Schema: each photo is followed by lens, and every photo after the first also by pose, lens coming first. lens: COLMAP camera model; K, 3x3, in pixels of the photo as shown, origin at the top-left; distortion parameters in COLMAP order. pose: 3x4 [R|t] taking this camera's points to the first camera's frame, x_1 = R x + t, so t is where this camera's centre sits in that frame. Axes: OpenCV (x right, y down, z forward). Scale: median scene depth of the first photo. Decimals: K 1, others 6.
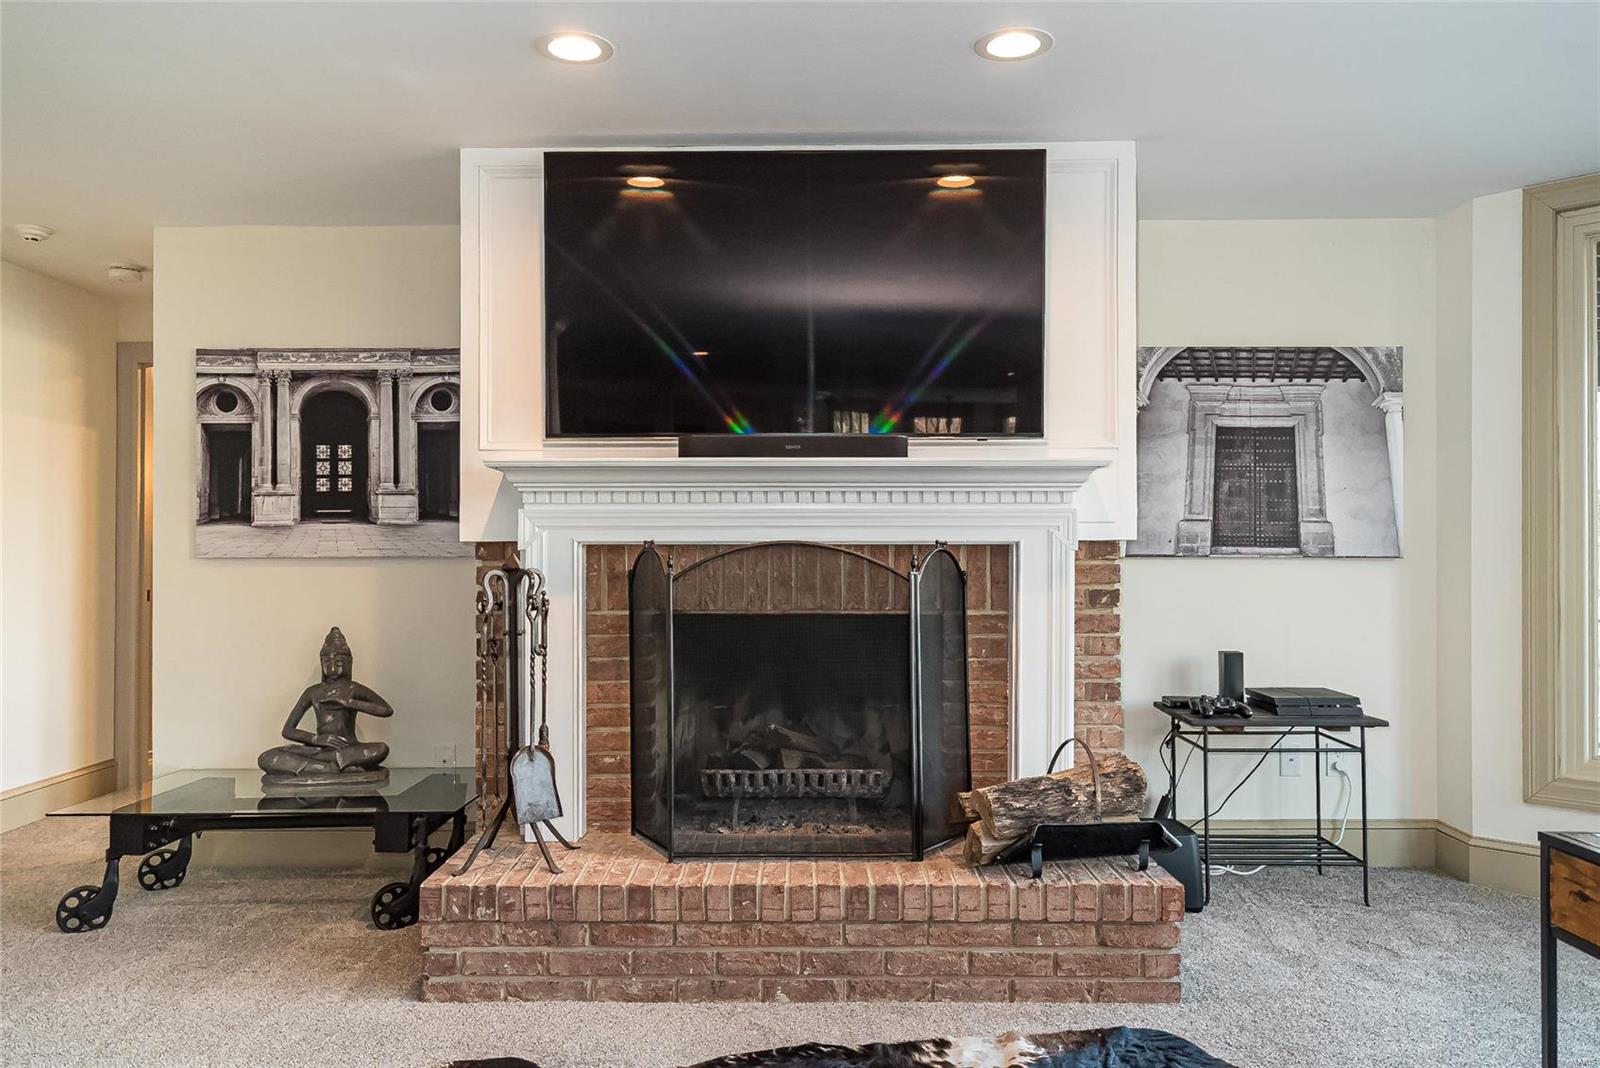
lens RADIAL K [[1124.2, 0, 787.8], [0, 1124.2, 543.8], [0, 0, 1]] dist [0.001265, -0.003073]
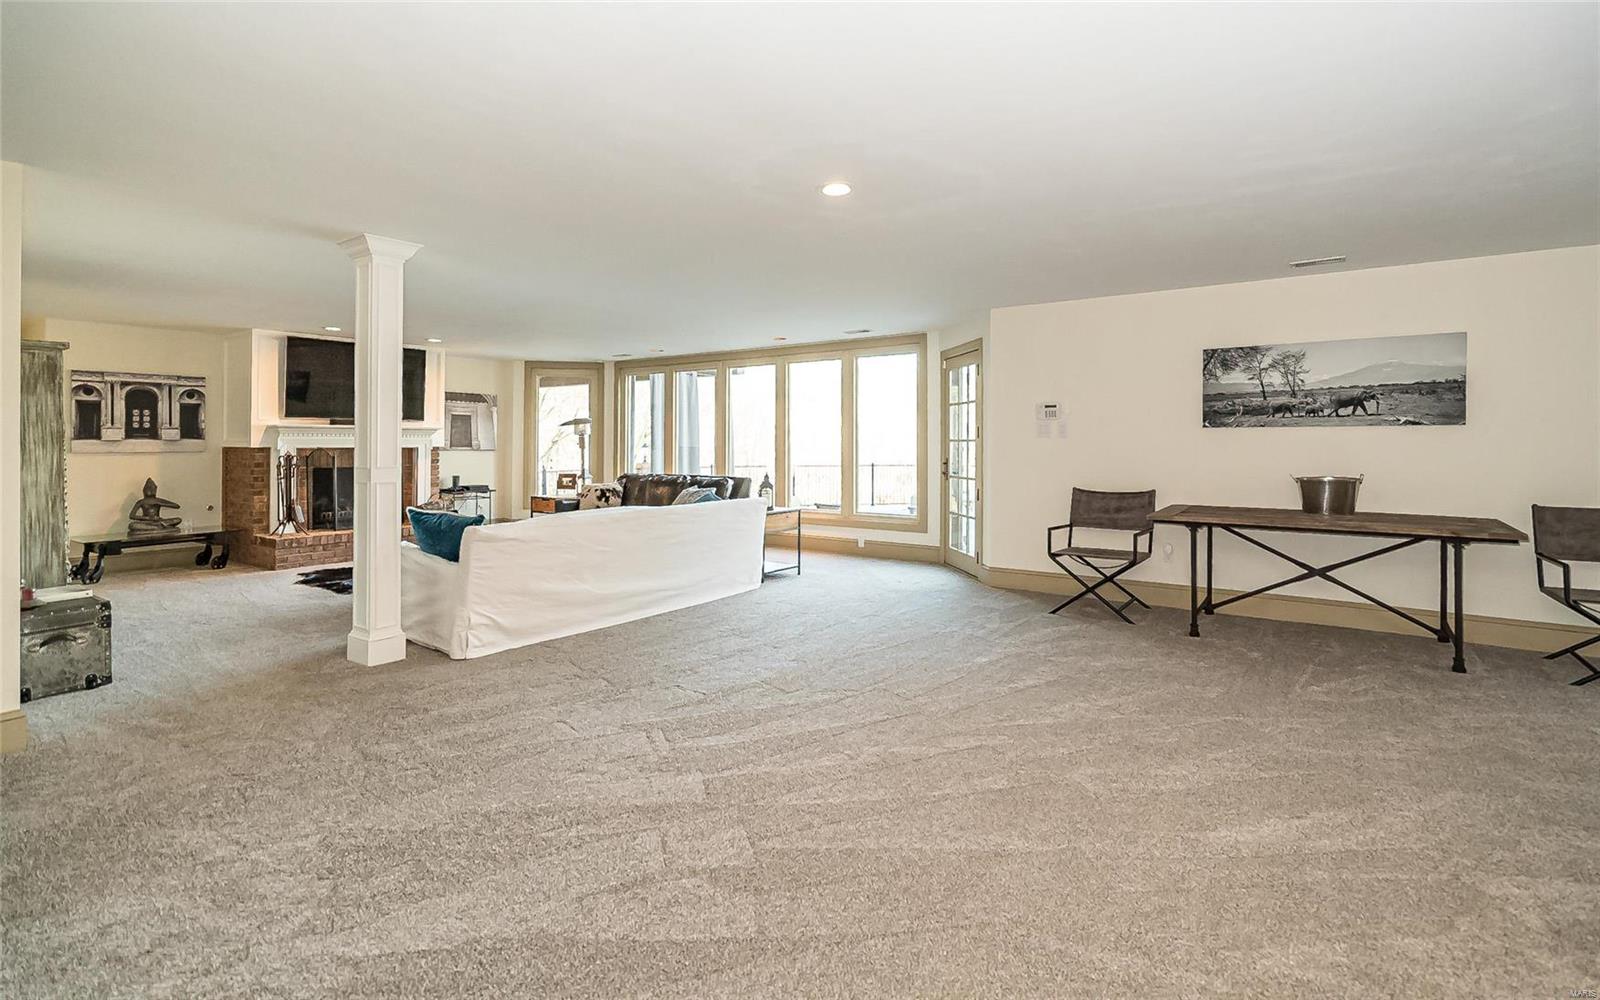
lens RADIAL K [[759.0, 0, 791.6], [0, 759.0, 432.1], [0, 0, 1]] dist [-0.019704, 0.002656]
pose [[0.576629, 0.013009, 0.816903, -0.979756], [-0.009139, 0.999913, -0.009473, -0.032997], [-0.816955, -0.002003, 0.576698, -1.308559]]
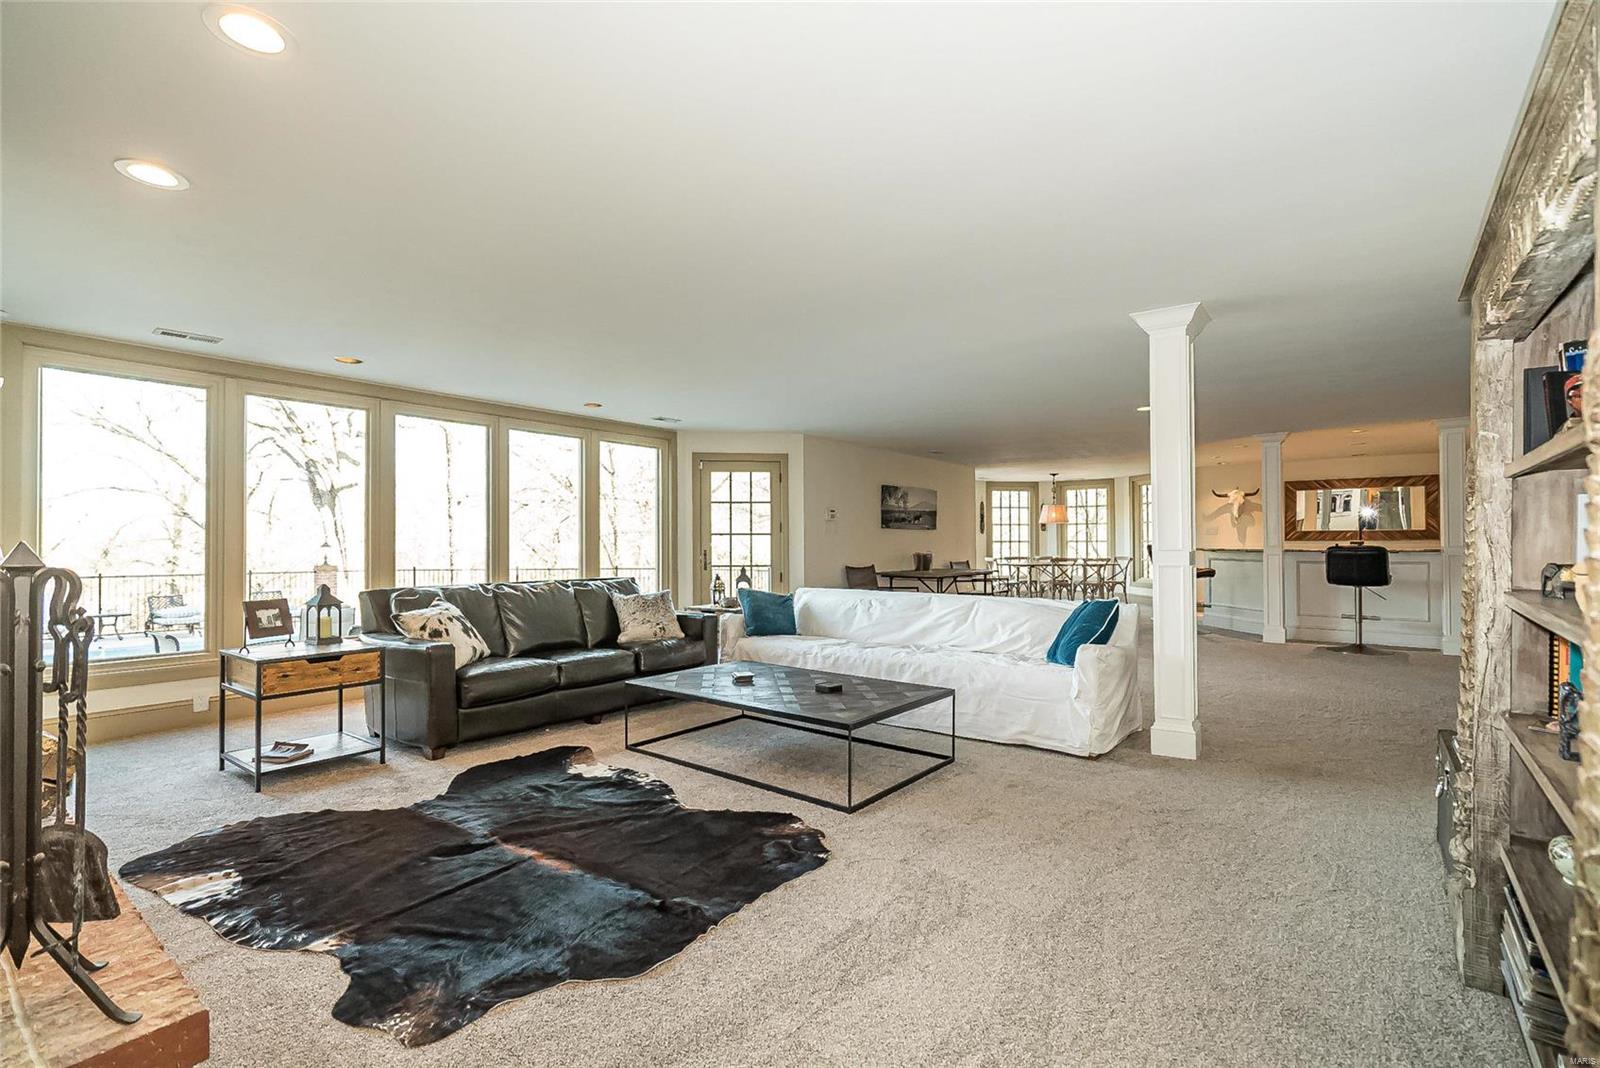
lens RADIAL K [[723.2, 0, 813.9], [0, 723.2, 542.6], [0, 0, 1]] dist [0.001086, 0.000081]
pose [[-0.806368, 0.007082, 0.591371, -0.637714], [0.000250, 0.999932, -0.011634, 0.012205], [-0.591414, -0.009233, -0.806315, 0.888720]]
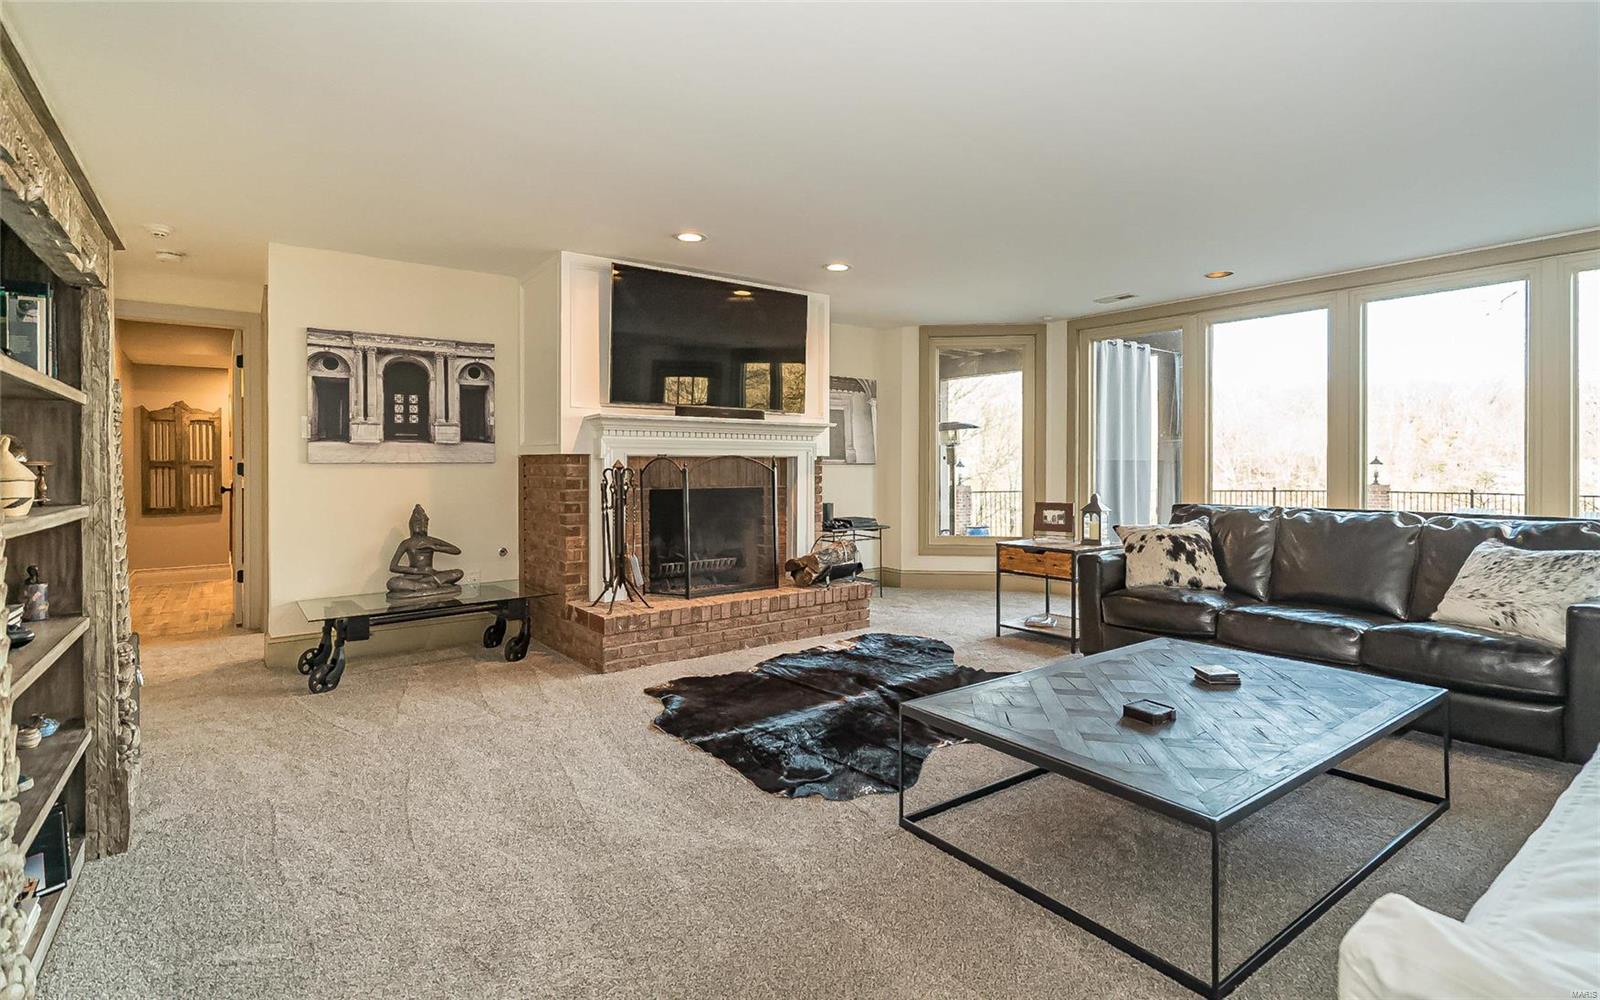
lens RADIAL K [[759.0, 0, 787.5], [0, 759.0, 464.6], [0, 0, 1]] dist [-0.019704, 0.002656]
pose [[0.794448, 0.001539, 0.607330, -0.641657], [-0.005050, 0.999979, 0.004071, 0.007557], [-0.607311, -0.006301, 0.794439, -0.227552]]
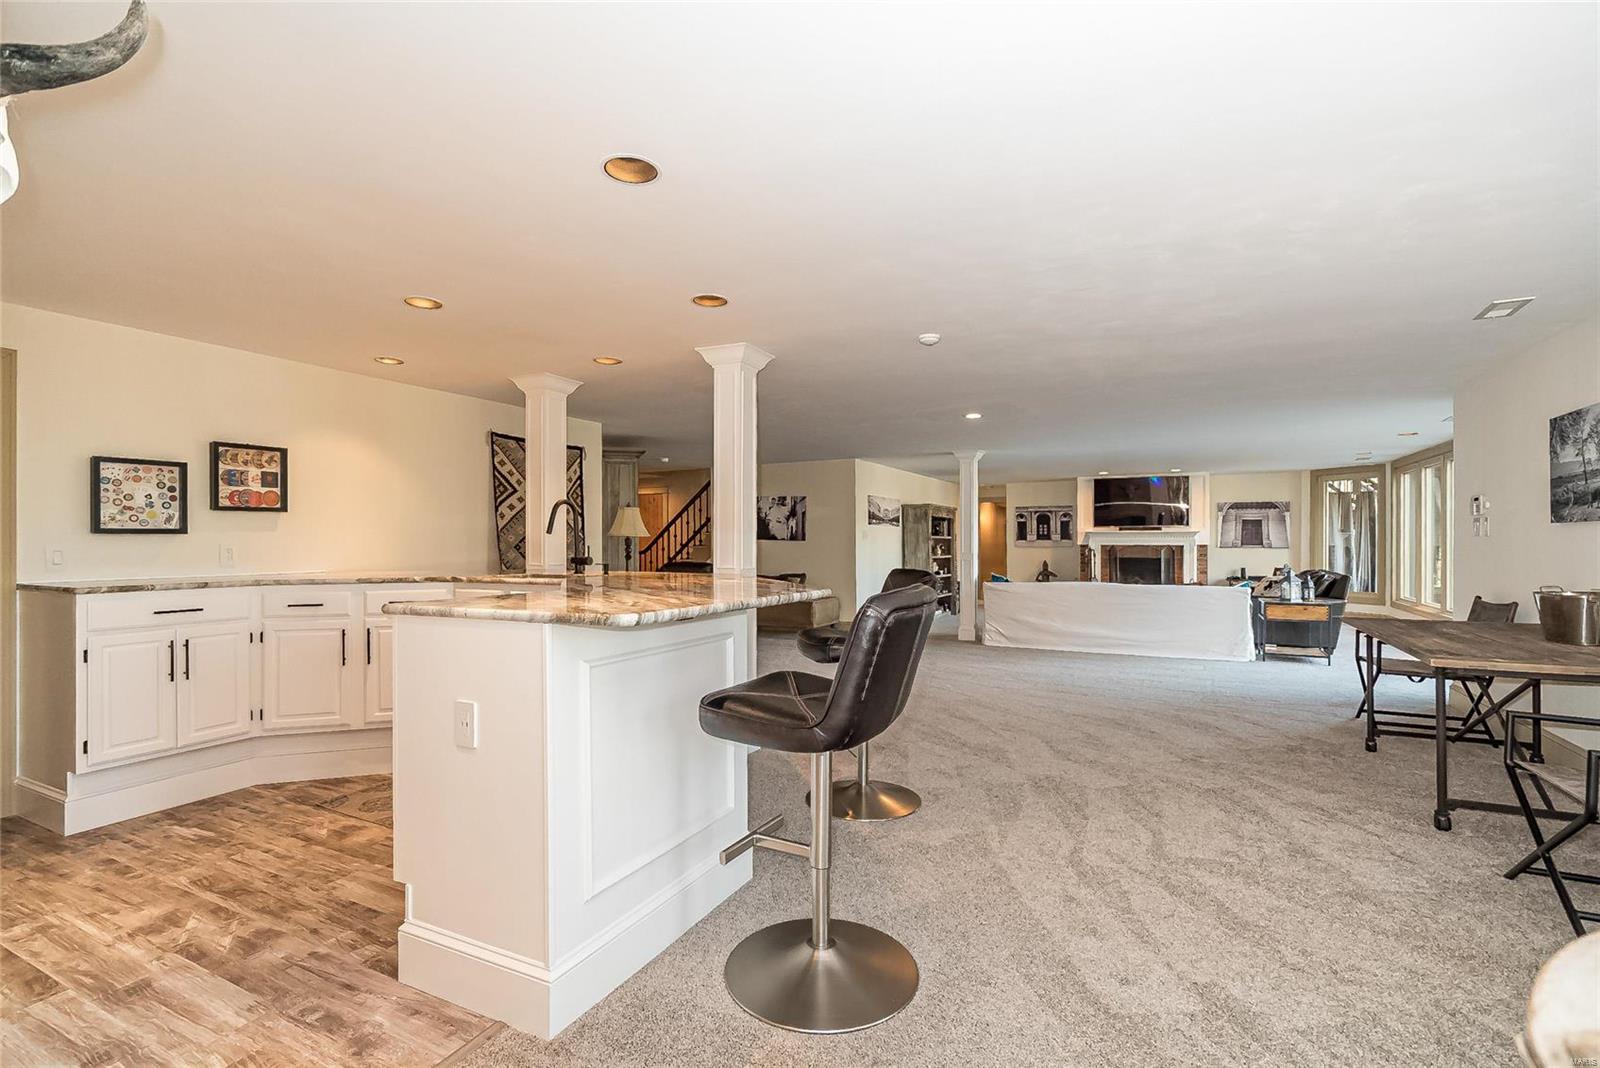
lens RADIAL K [[723.2, 0, 811.6], [0, 723.2, 538.7], [0, 0, 1]] dist [0.001086, 0.000081]
pose [[0.899570, -0.000611, -0.436775, 0.088116], [0.003341, 0.999979, 0.005482, -0.047757], [0.436763, -0.006391, 0.899554, -2.466438]]
